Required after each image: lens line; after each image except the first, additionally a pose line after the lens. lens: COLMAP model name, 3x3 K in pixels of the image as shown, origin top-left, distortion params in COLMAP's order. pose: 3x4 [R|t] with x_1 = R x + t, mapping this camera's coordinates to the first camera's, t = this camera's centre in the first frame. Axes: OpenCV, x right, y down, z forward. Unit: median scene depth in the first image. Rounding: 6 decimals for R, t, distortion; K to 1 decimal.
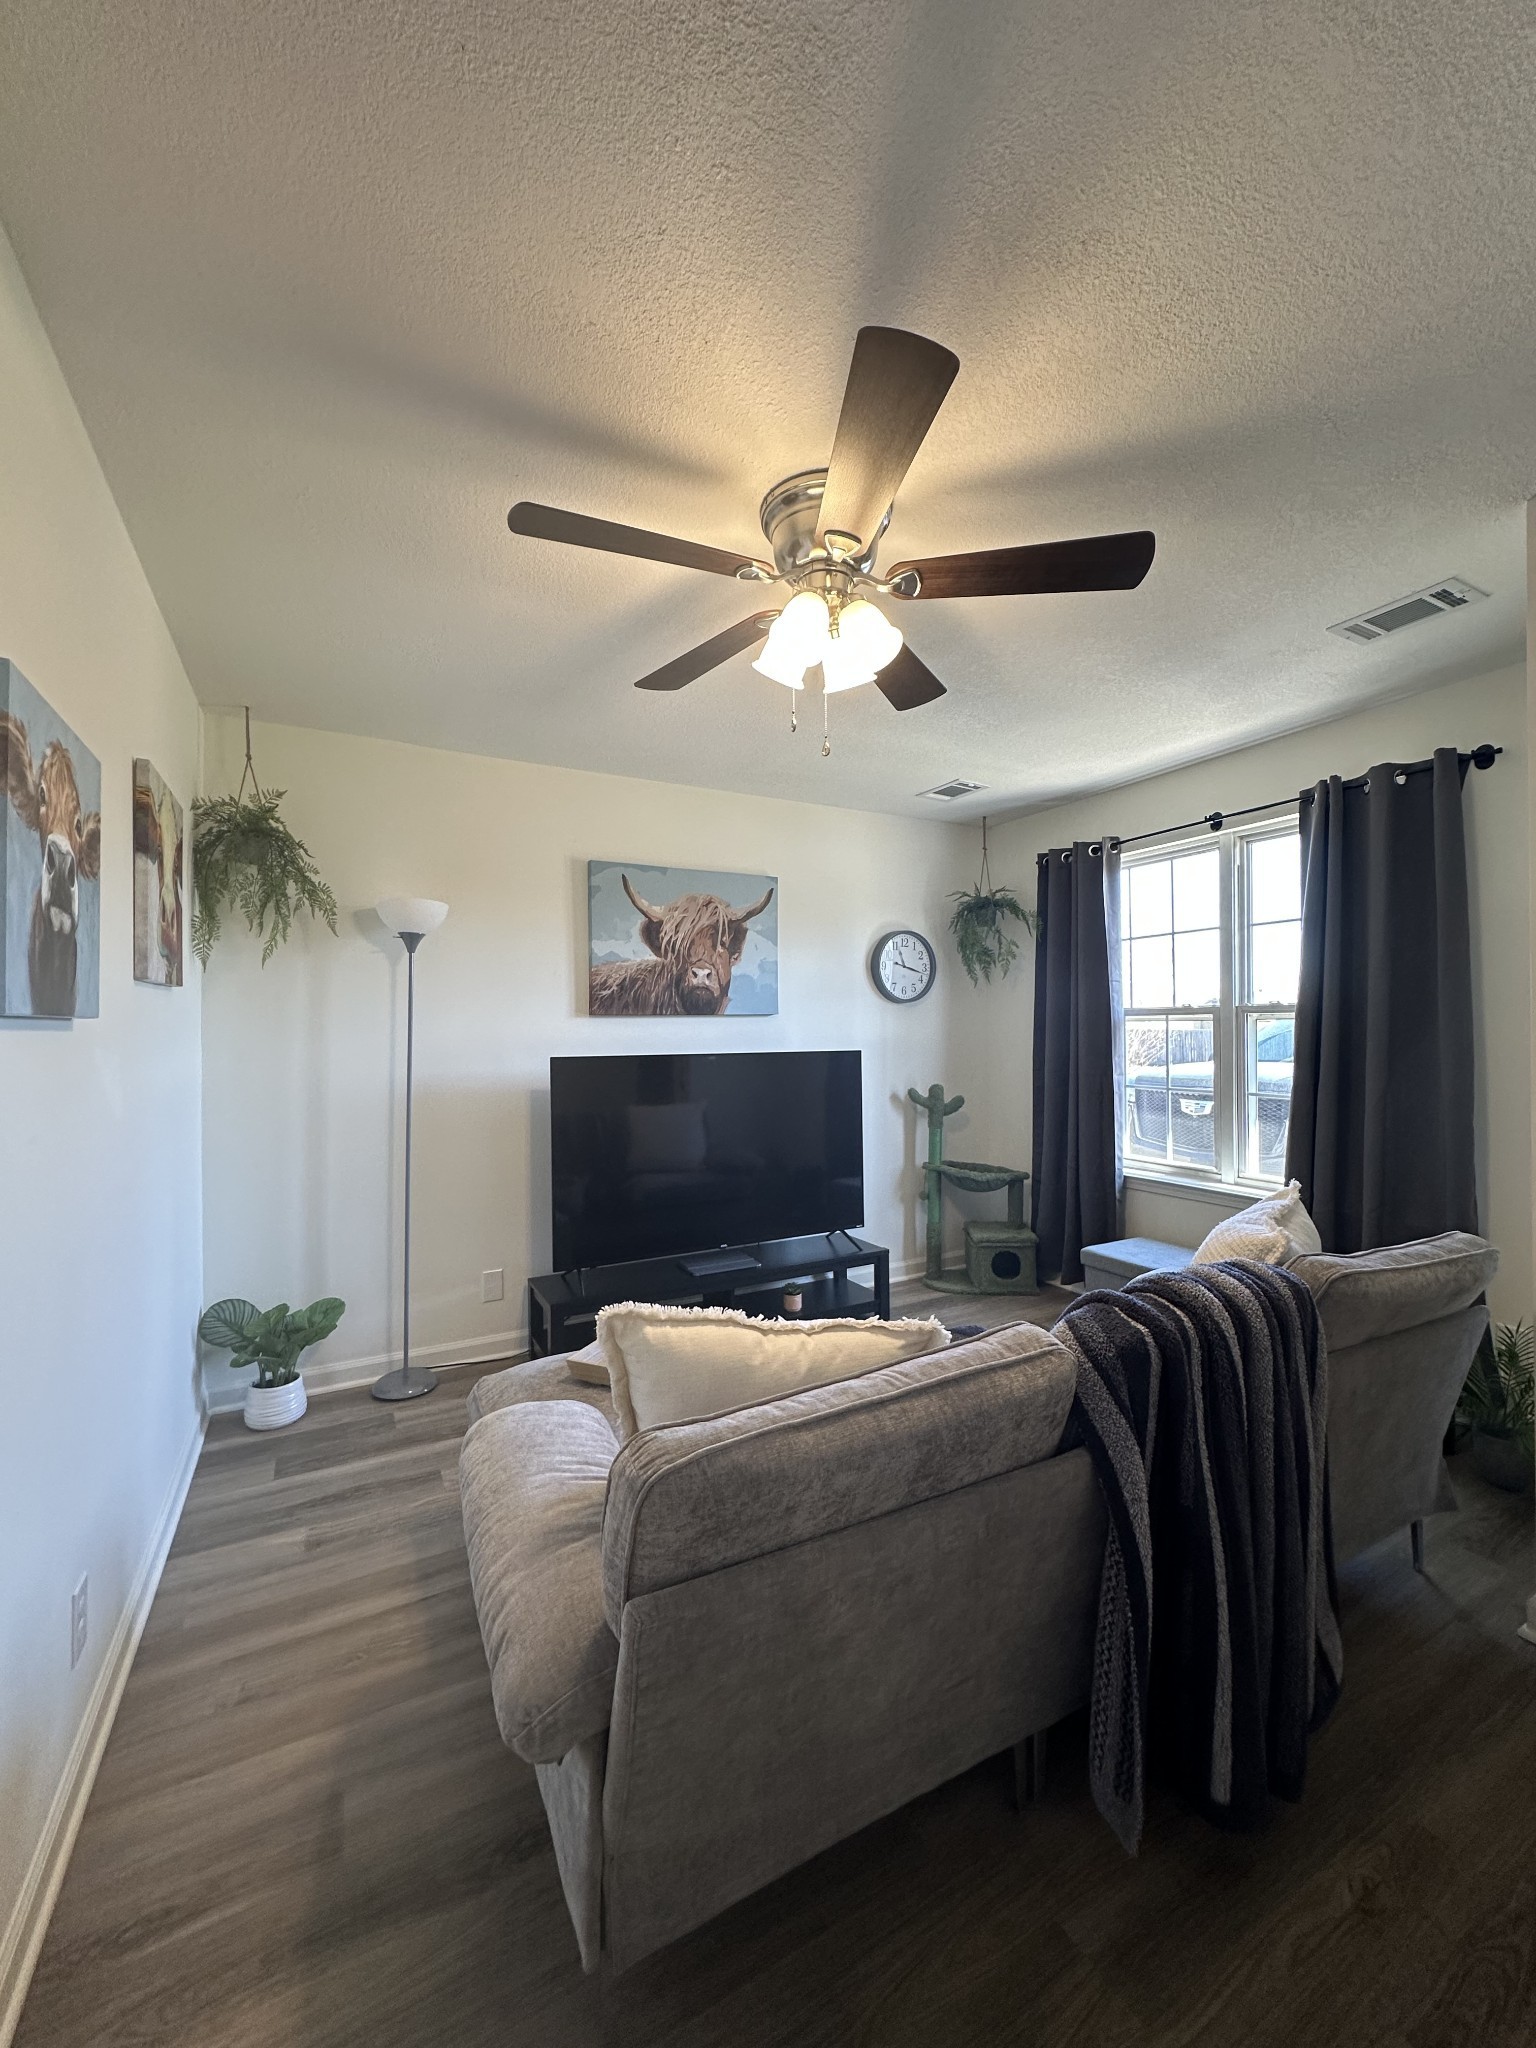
lens RADIAL K [[803.0, 0, 768.5], [0, 803.0, 1025.2], [0, 0, 1]] dist [0.001056, 0.000298]
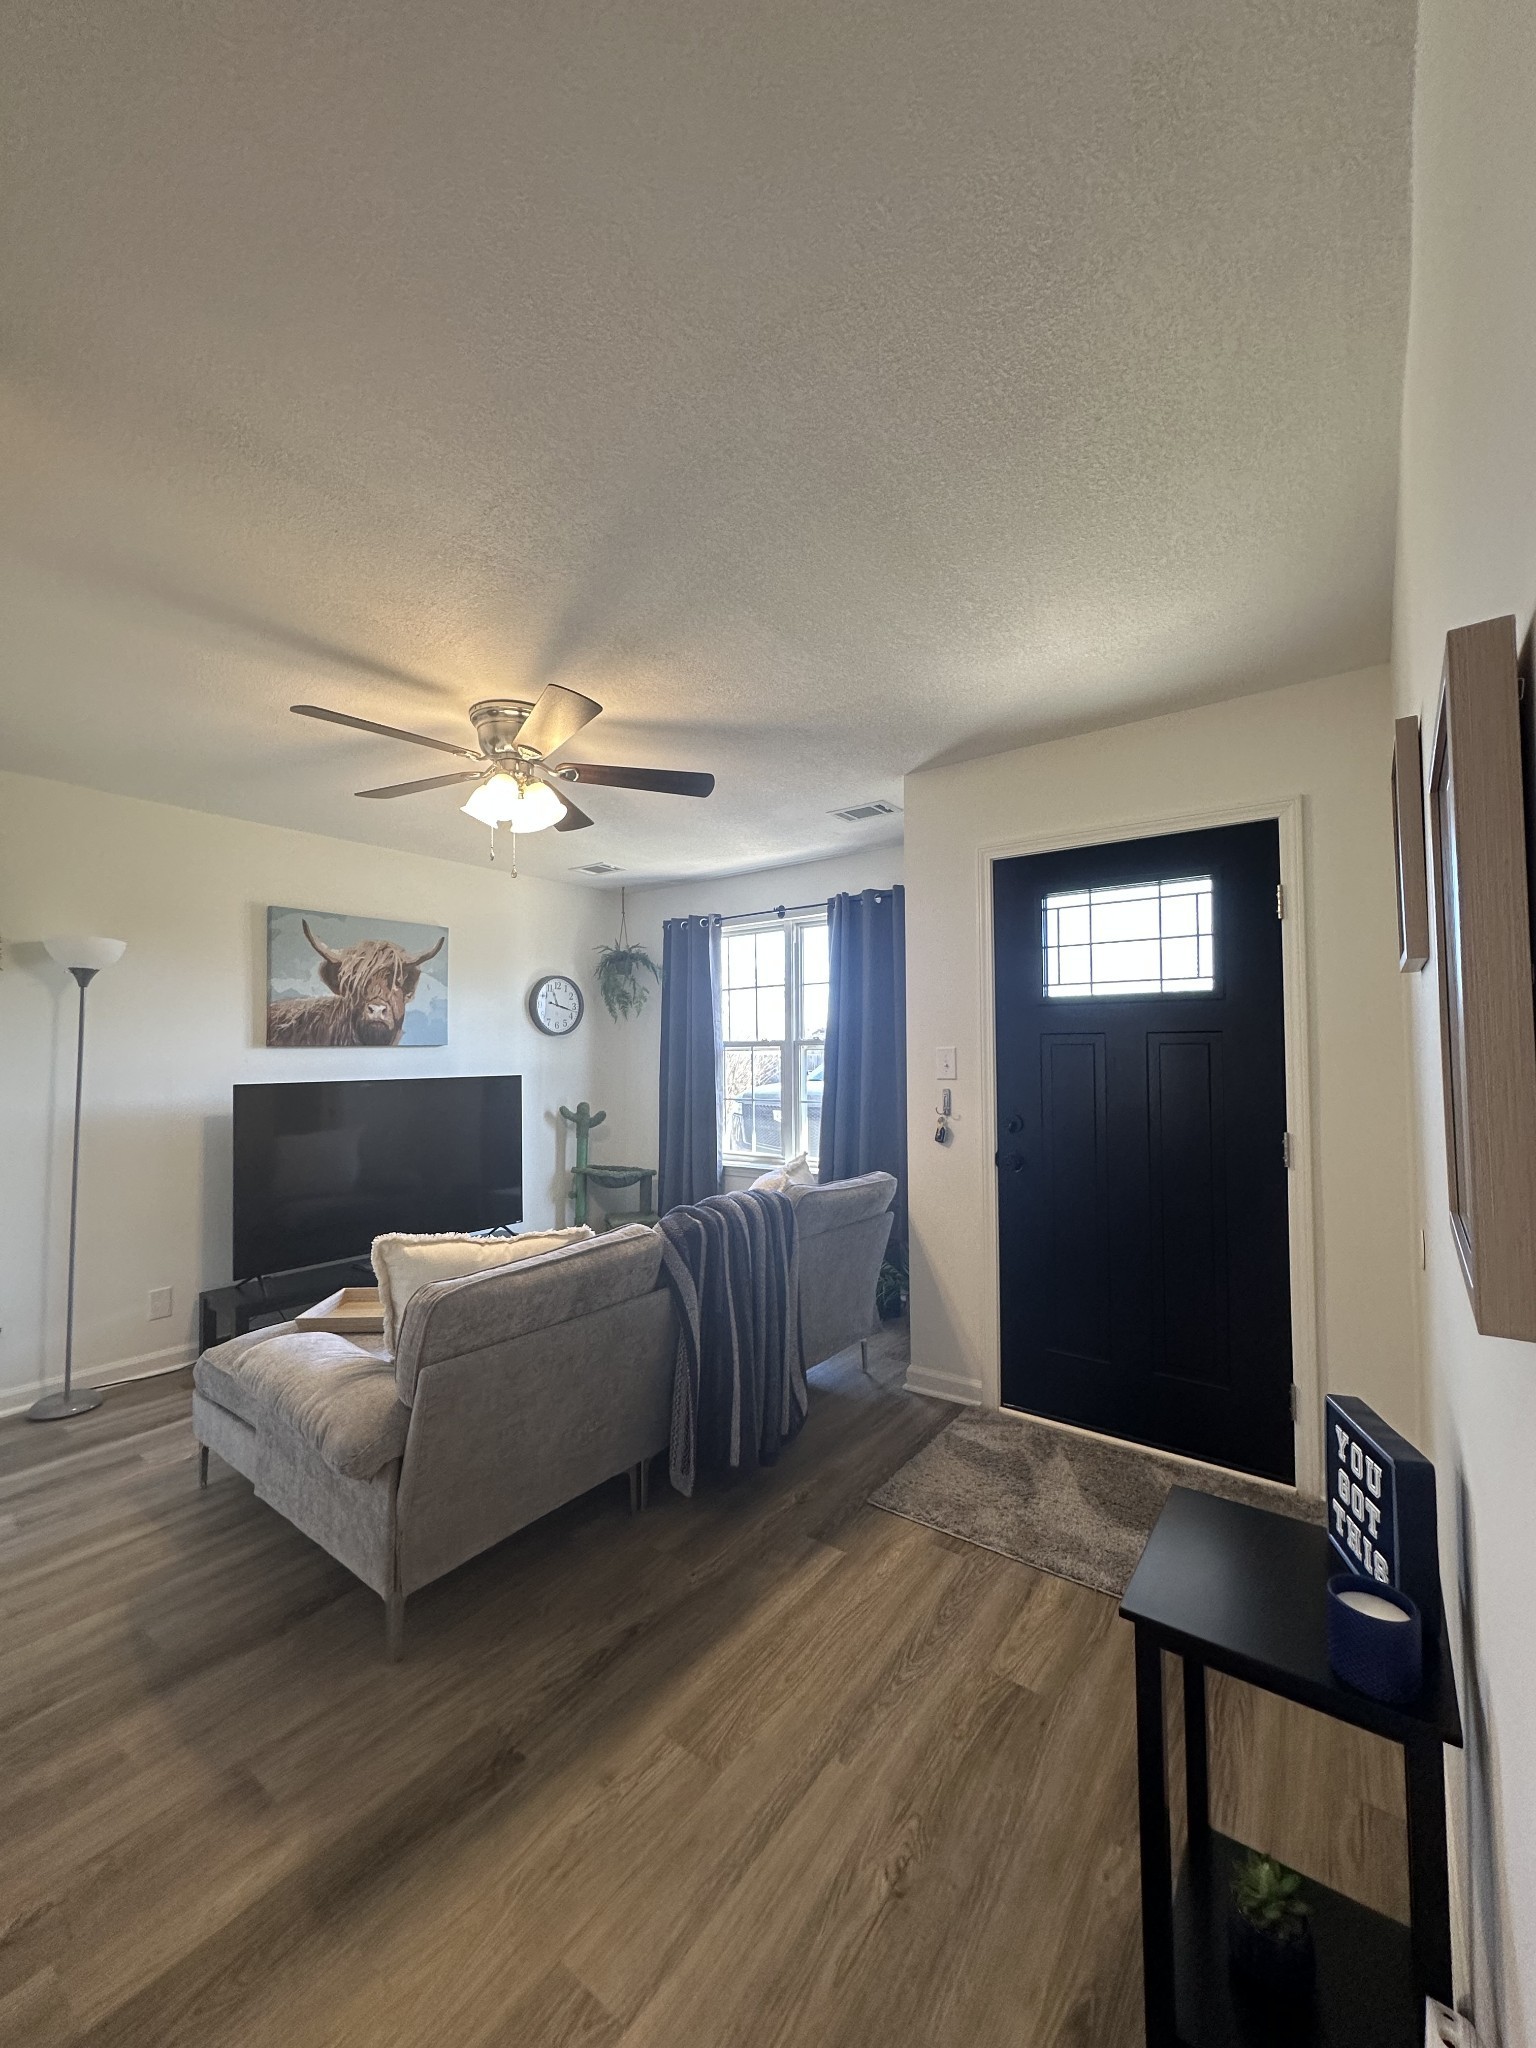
lens RADIAL K [[803.0, 0, 765.1], [0, 803.0, 1025.5], [0, 0, 1]] dist [0.001056, 0.000298]
pose [[0.908101, 0.012446, 0.418565, -0.096333], [0.000831, 0.999503, -0.031523, -0.008293], [-0.418749, 0.028974, 0.907639, -0.418446]]
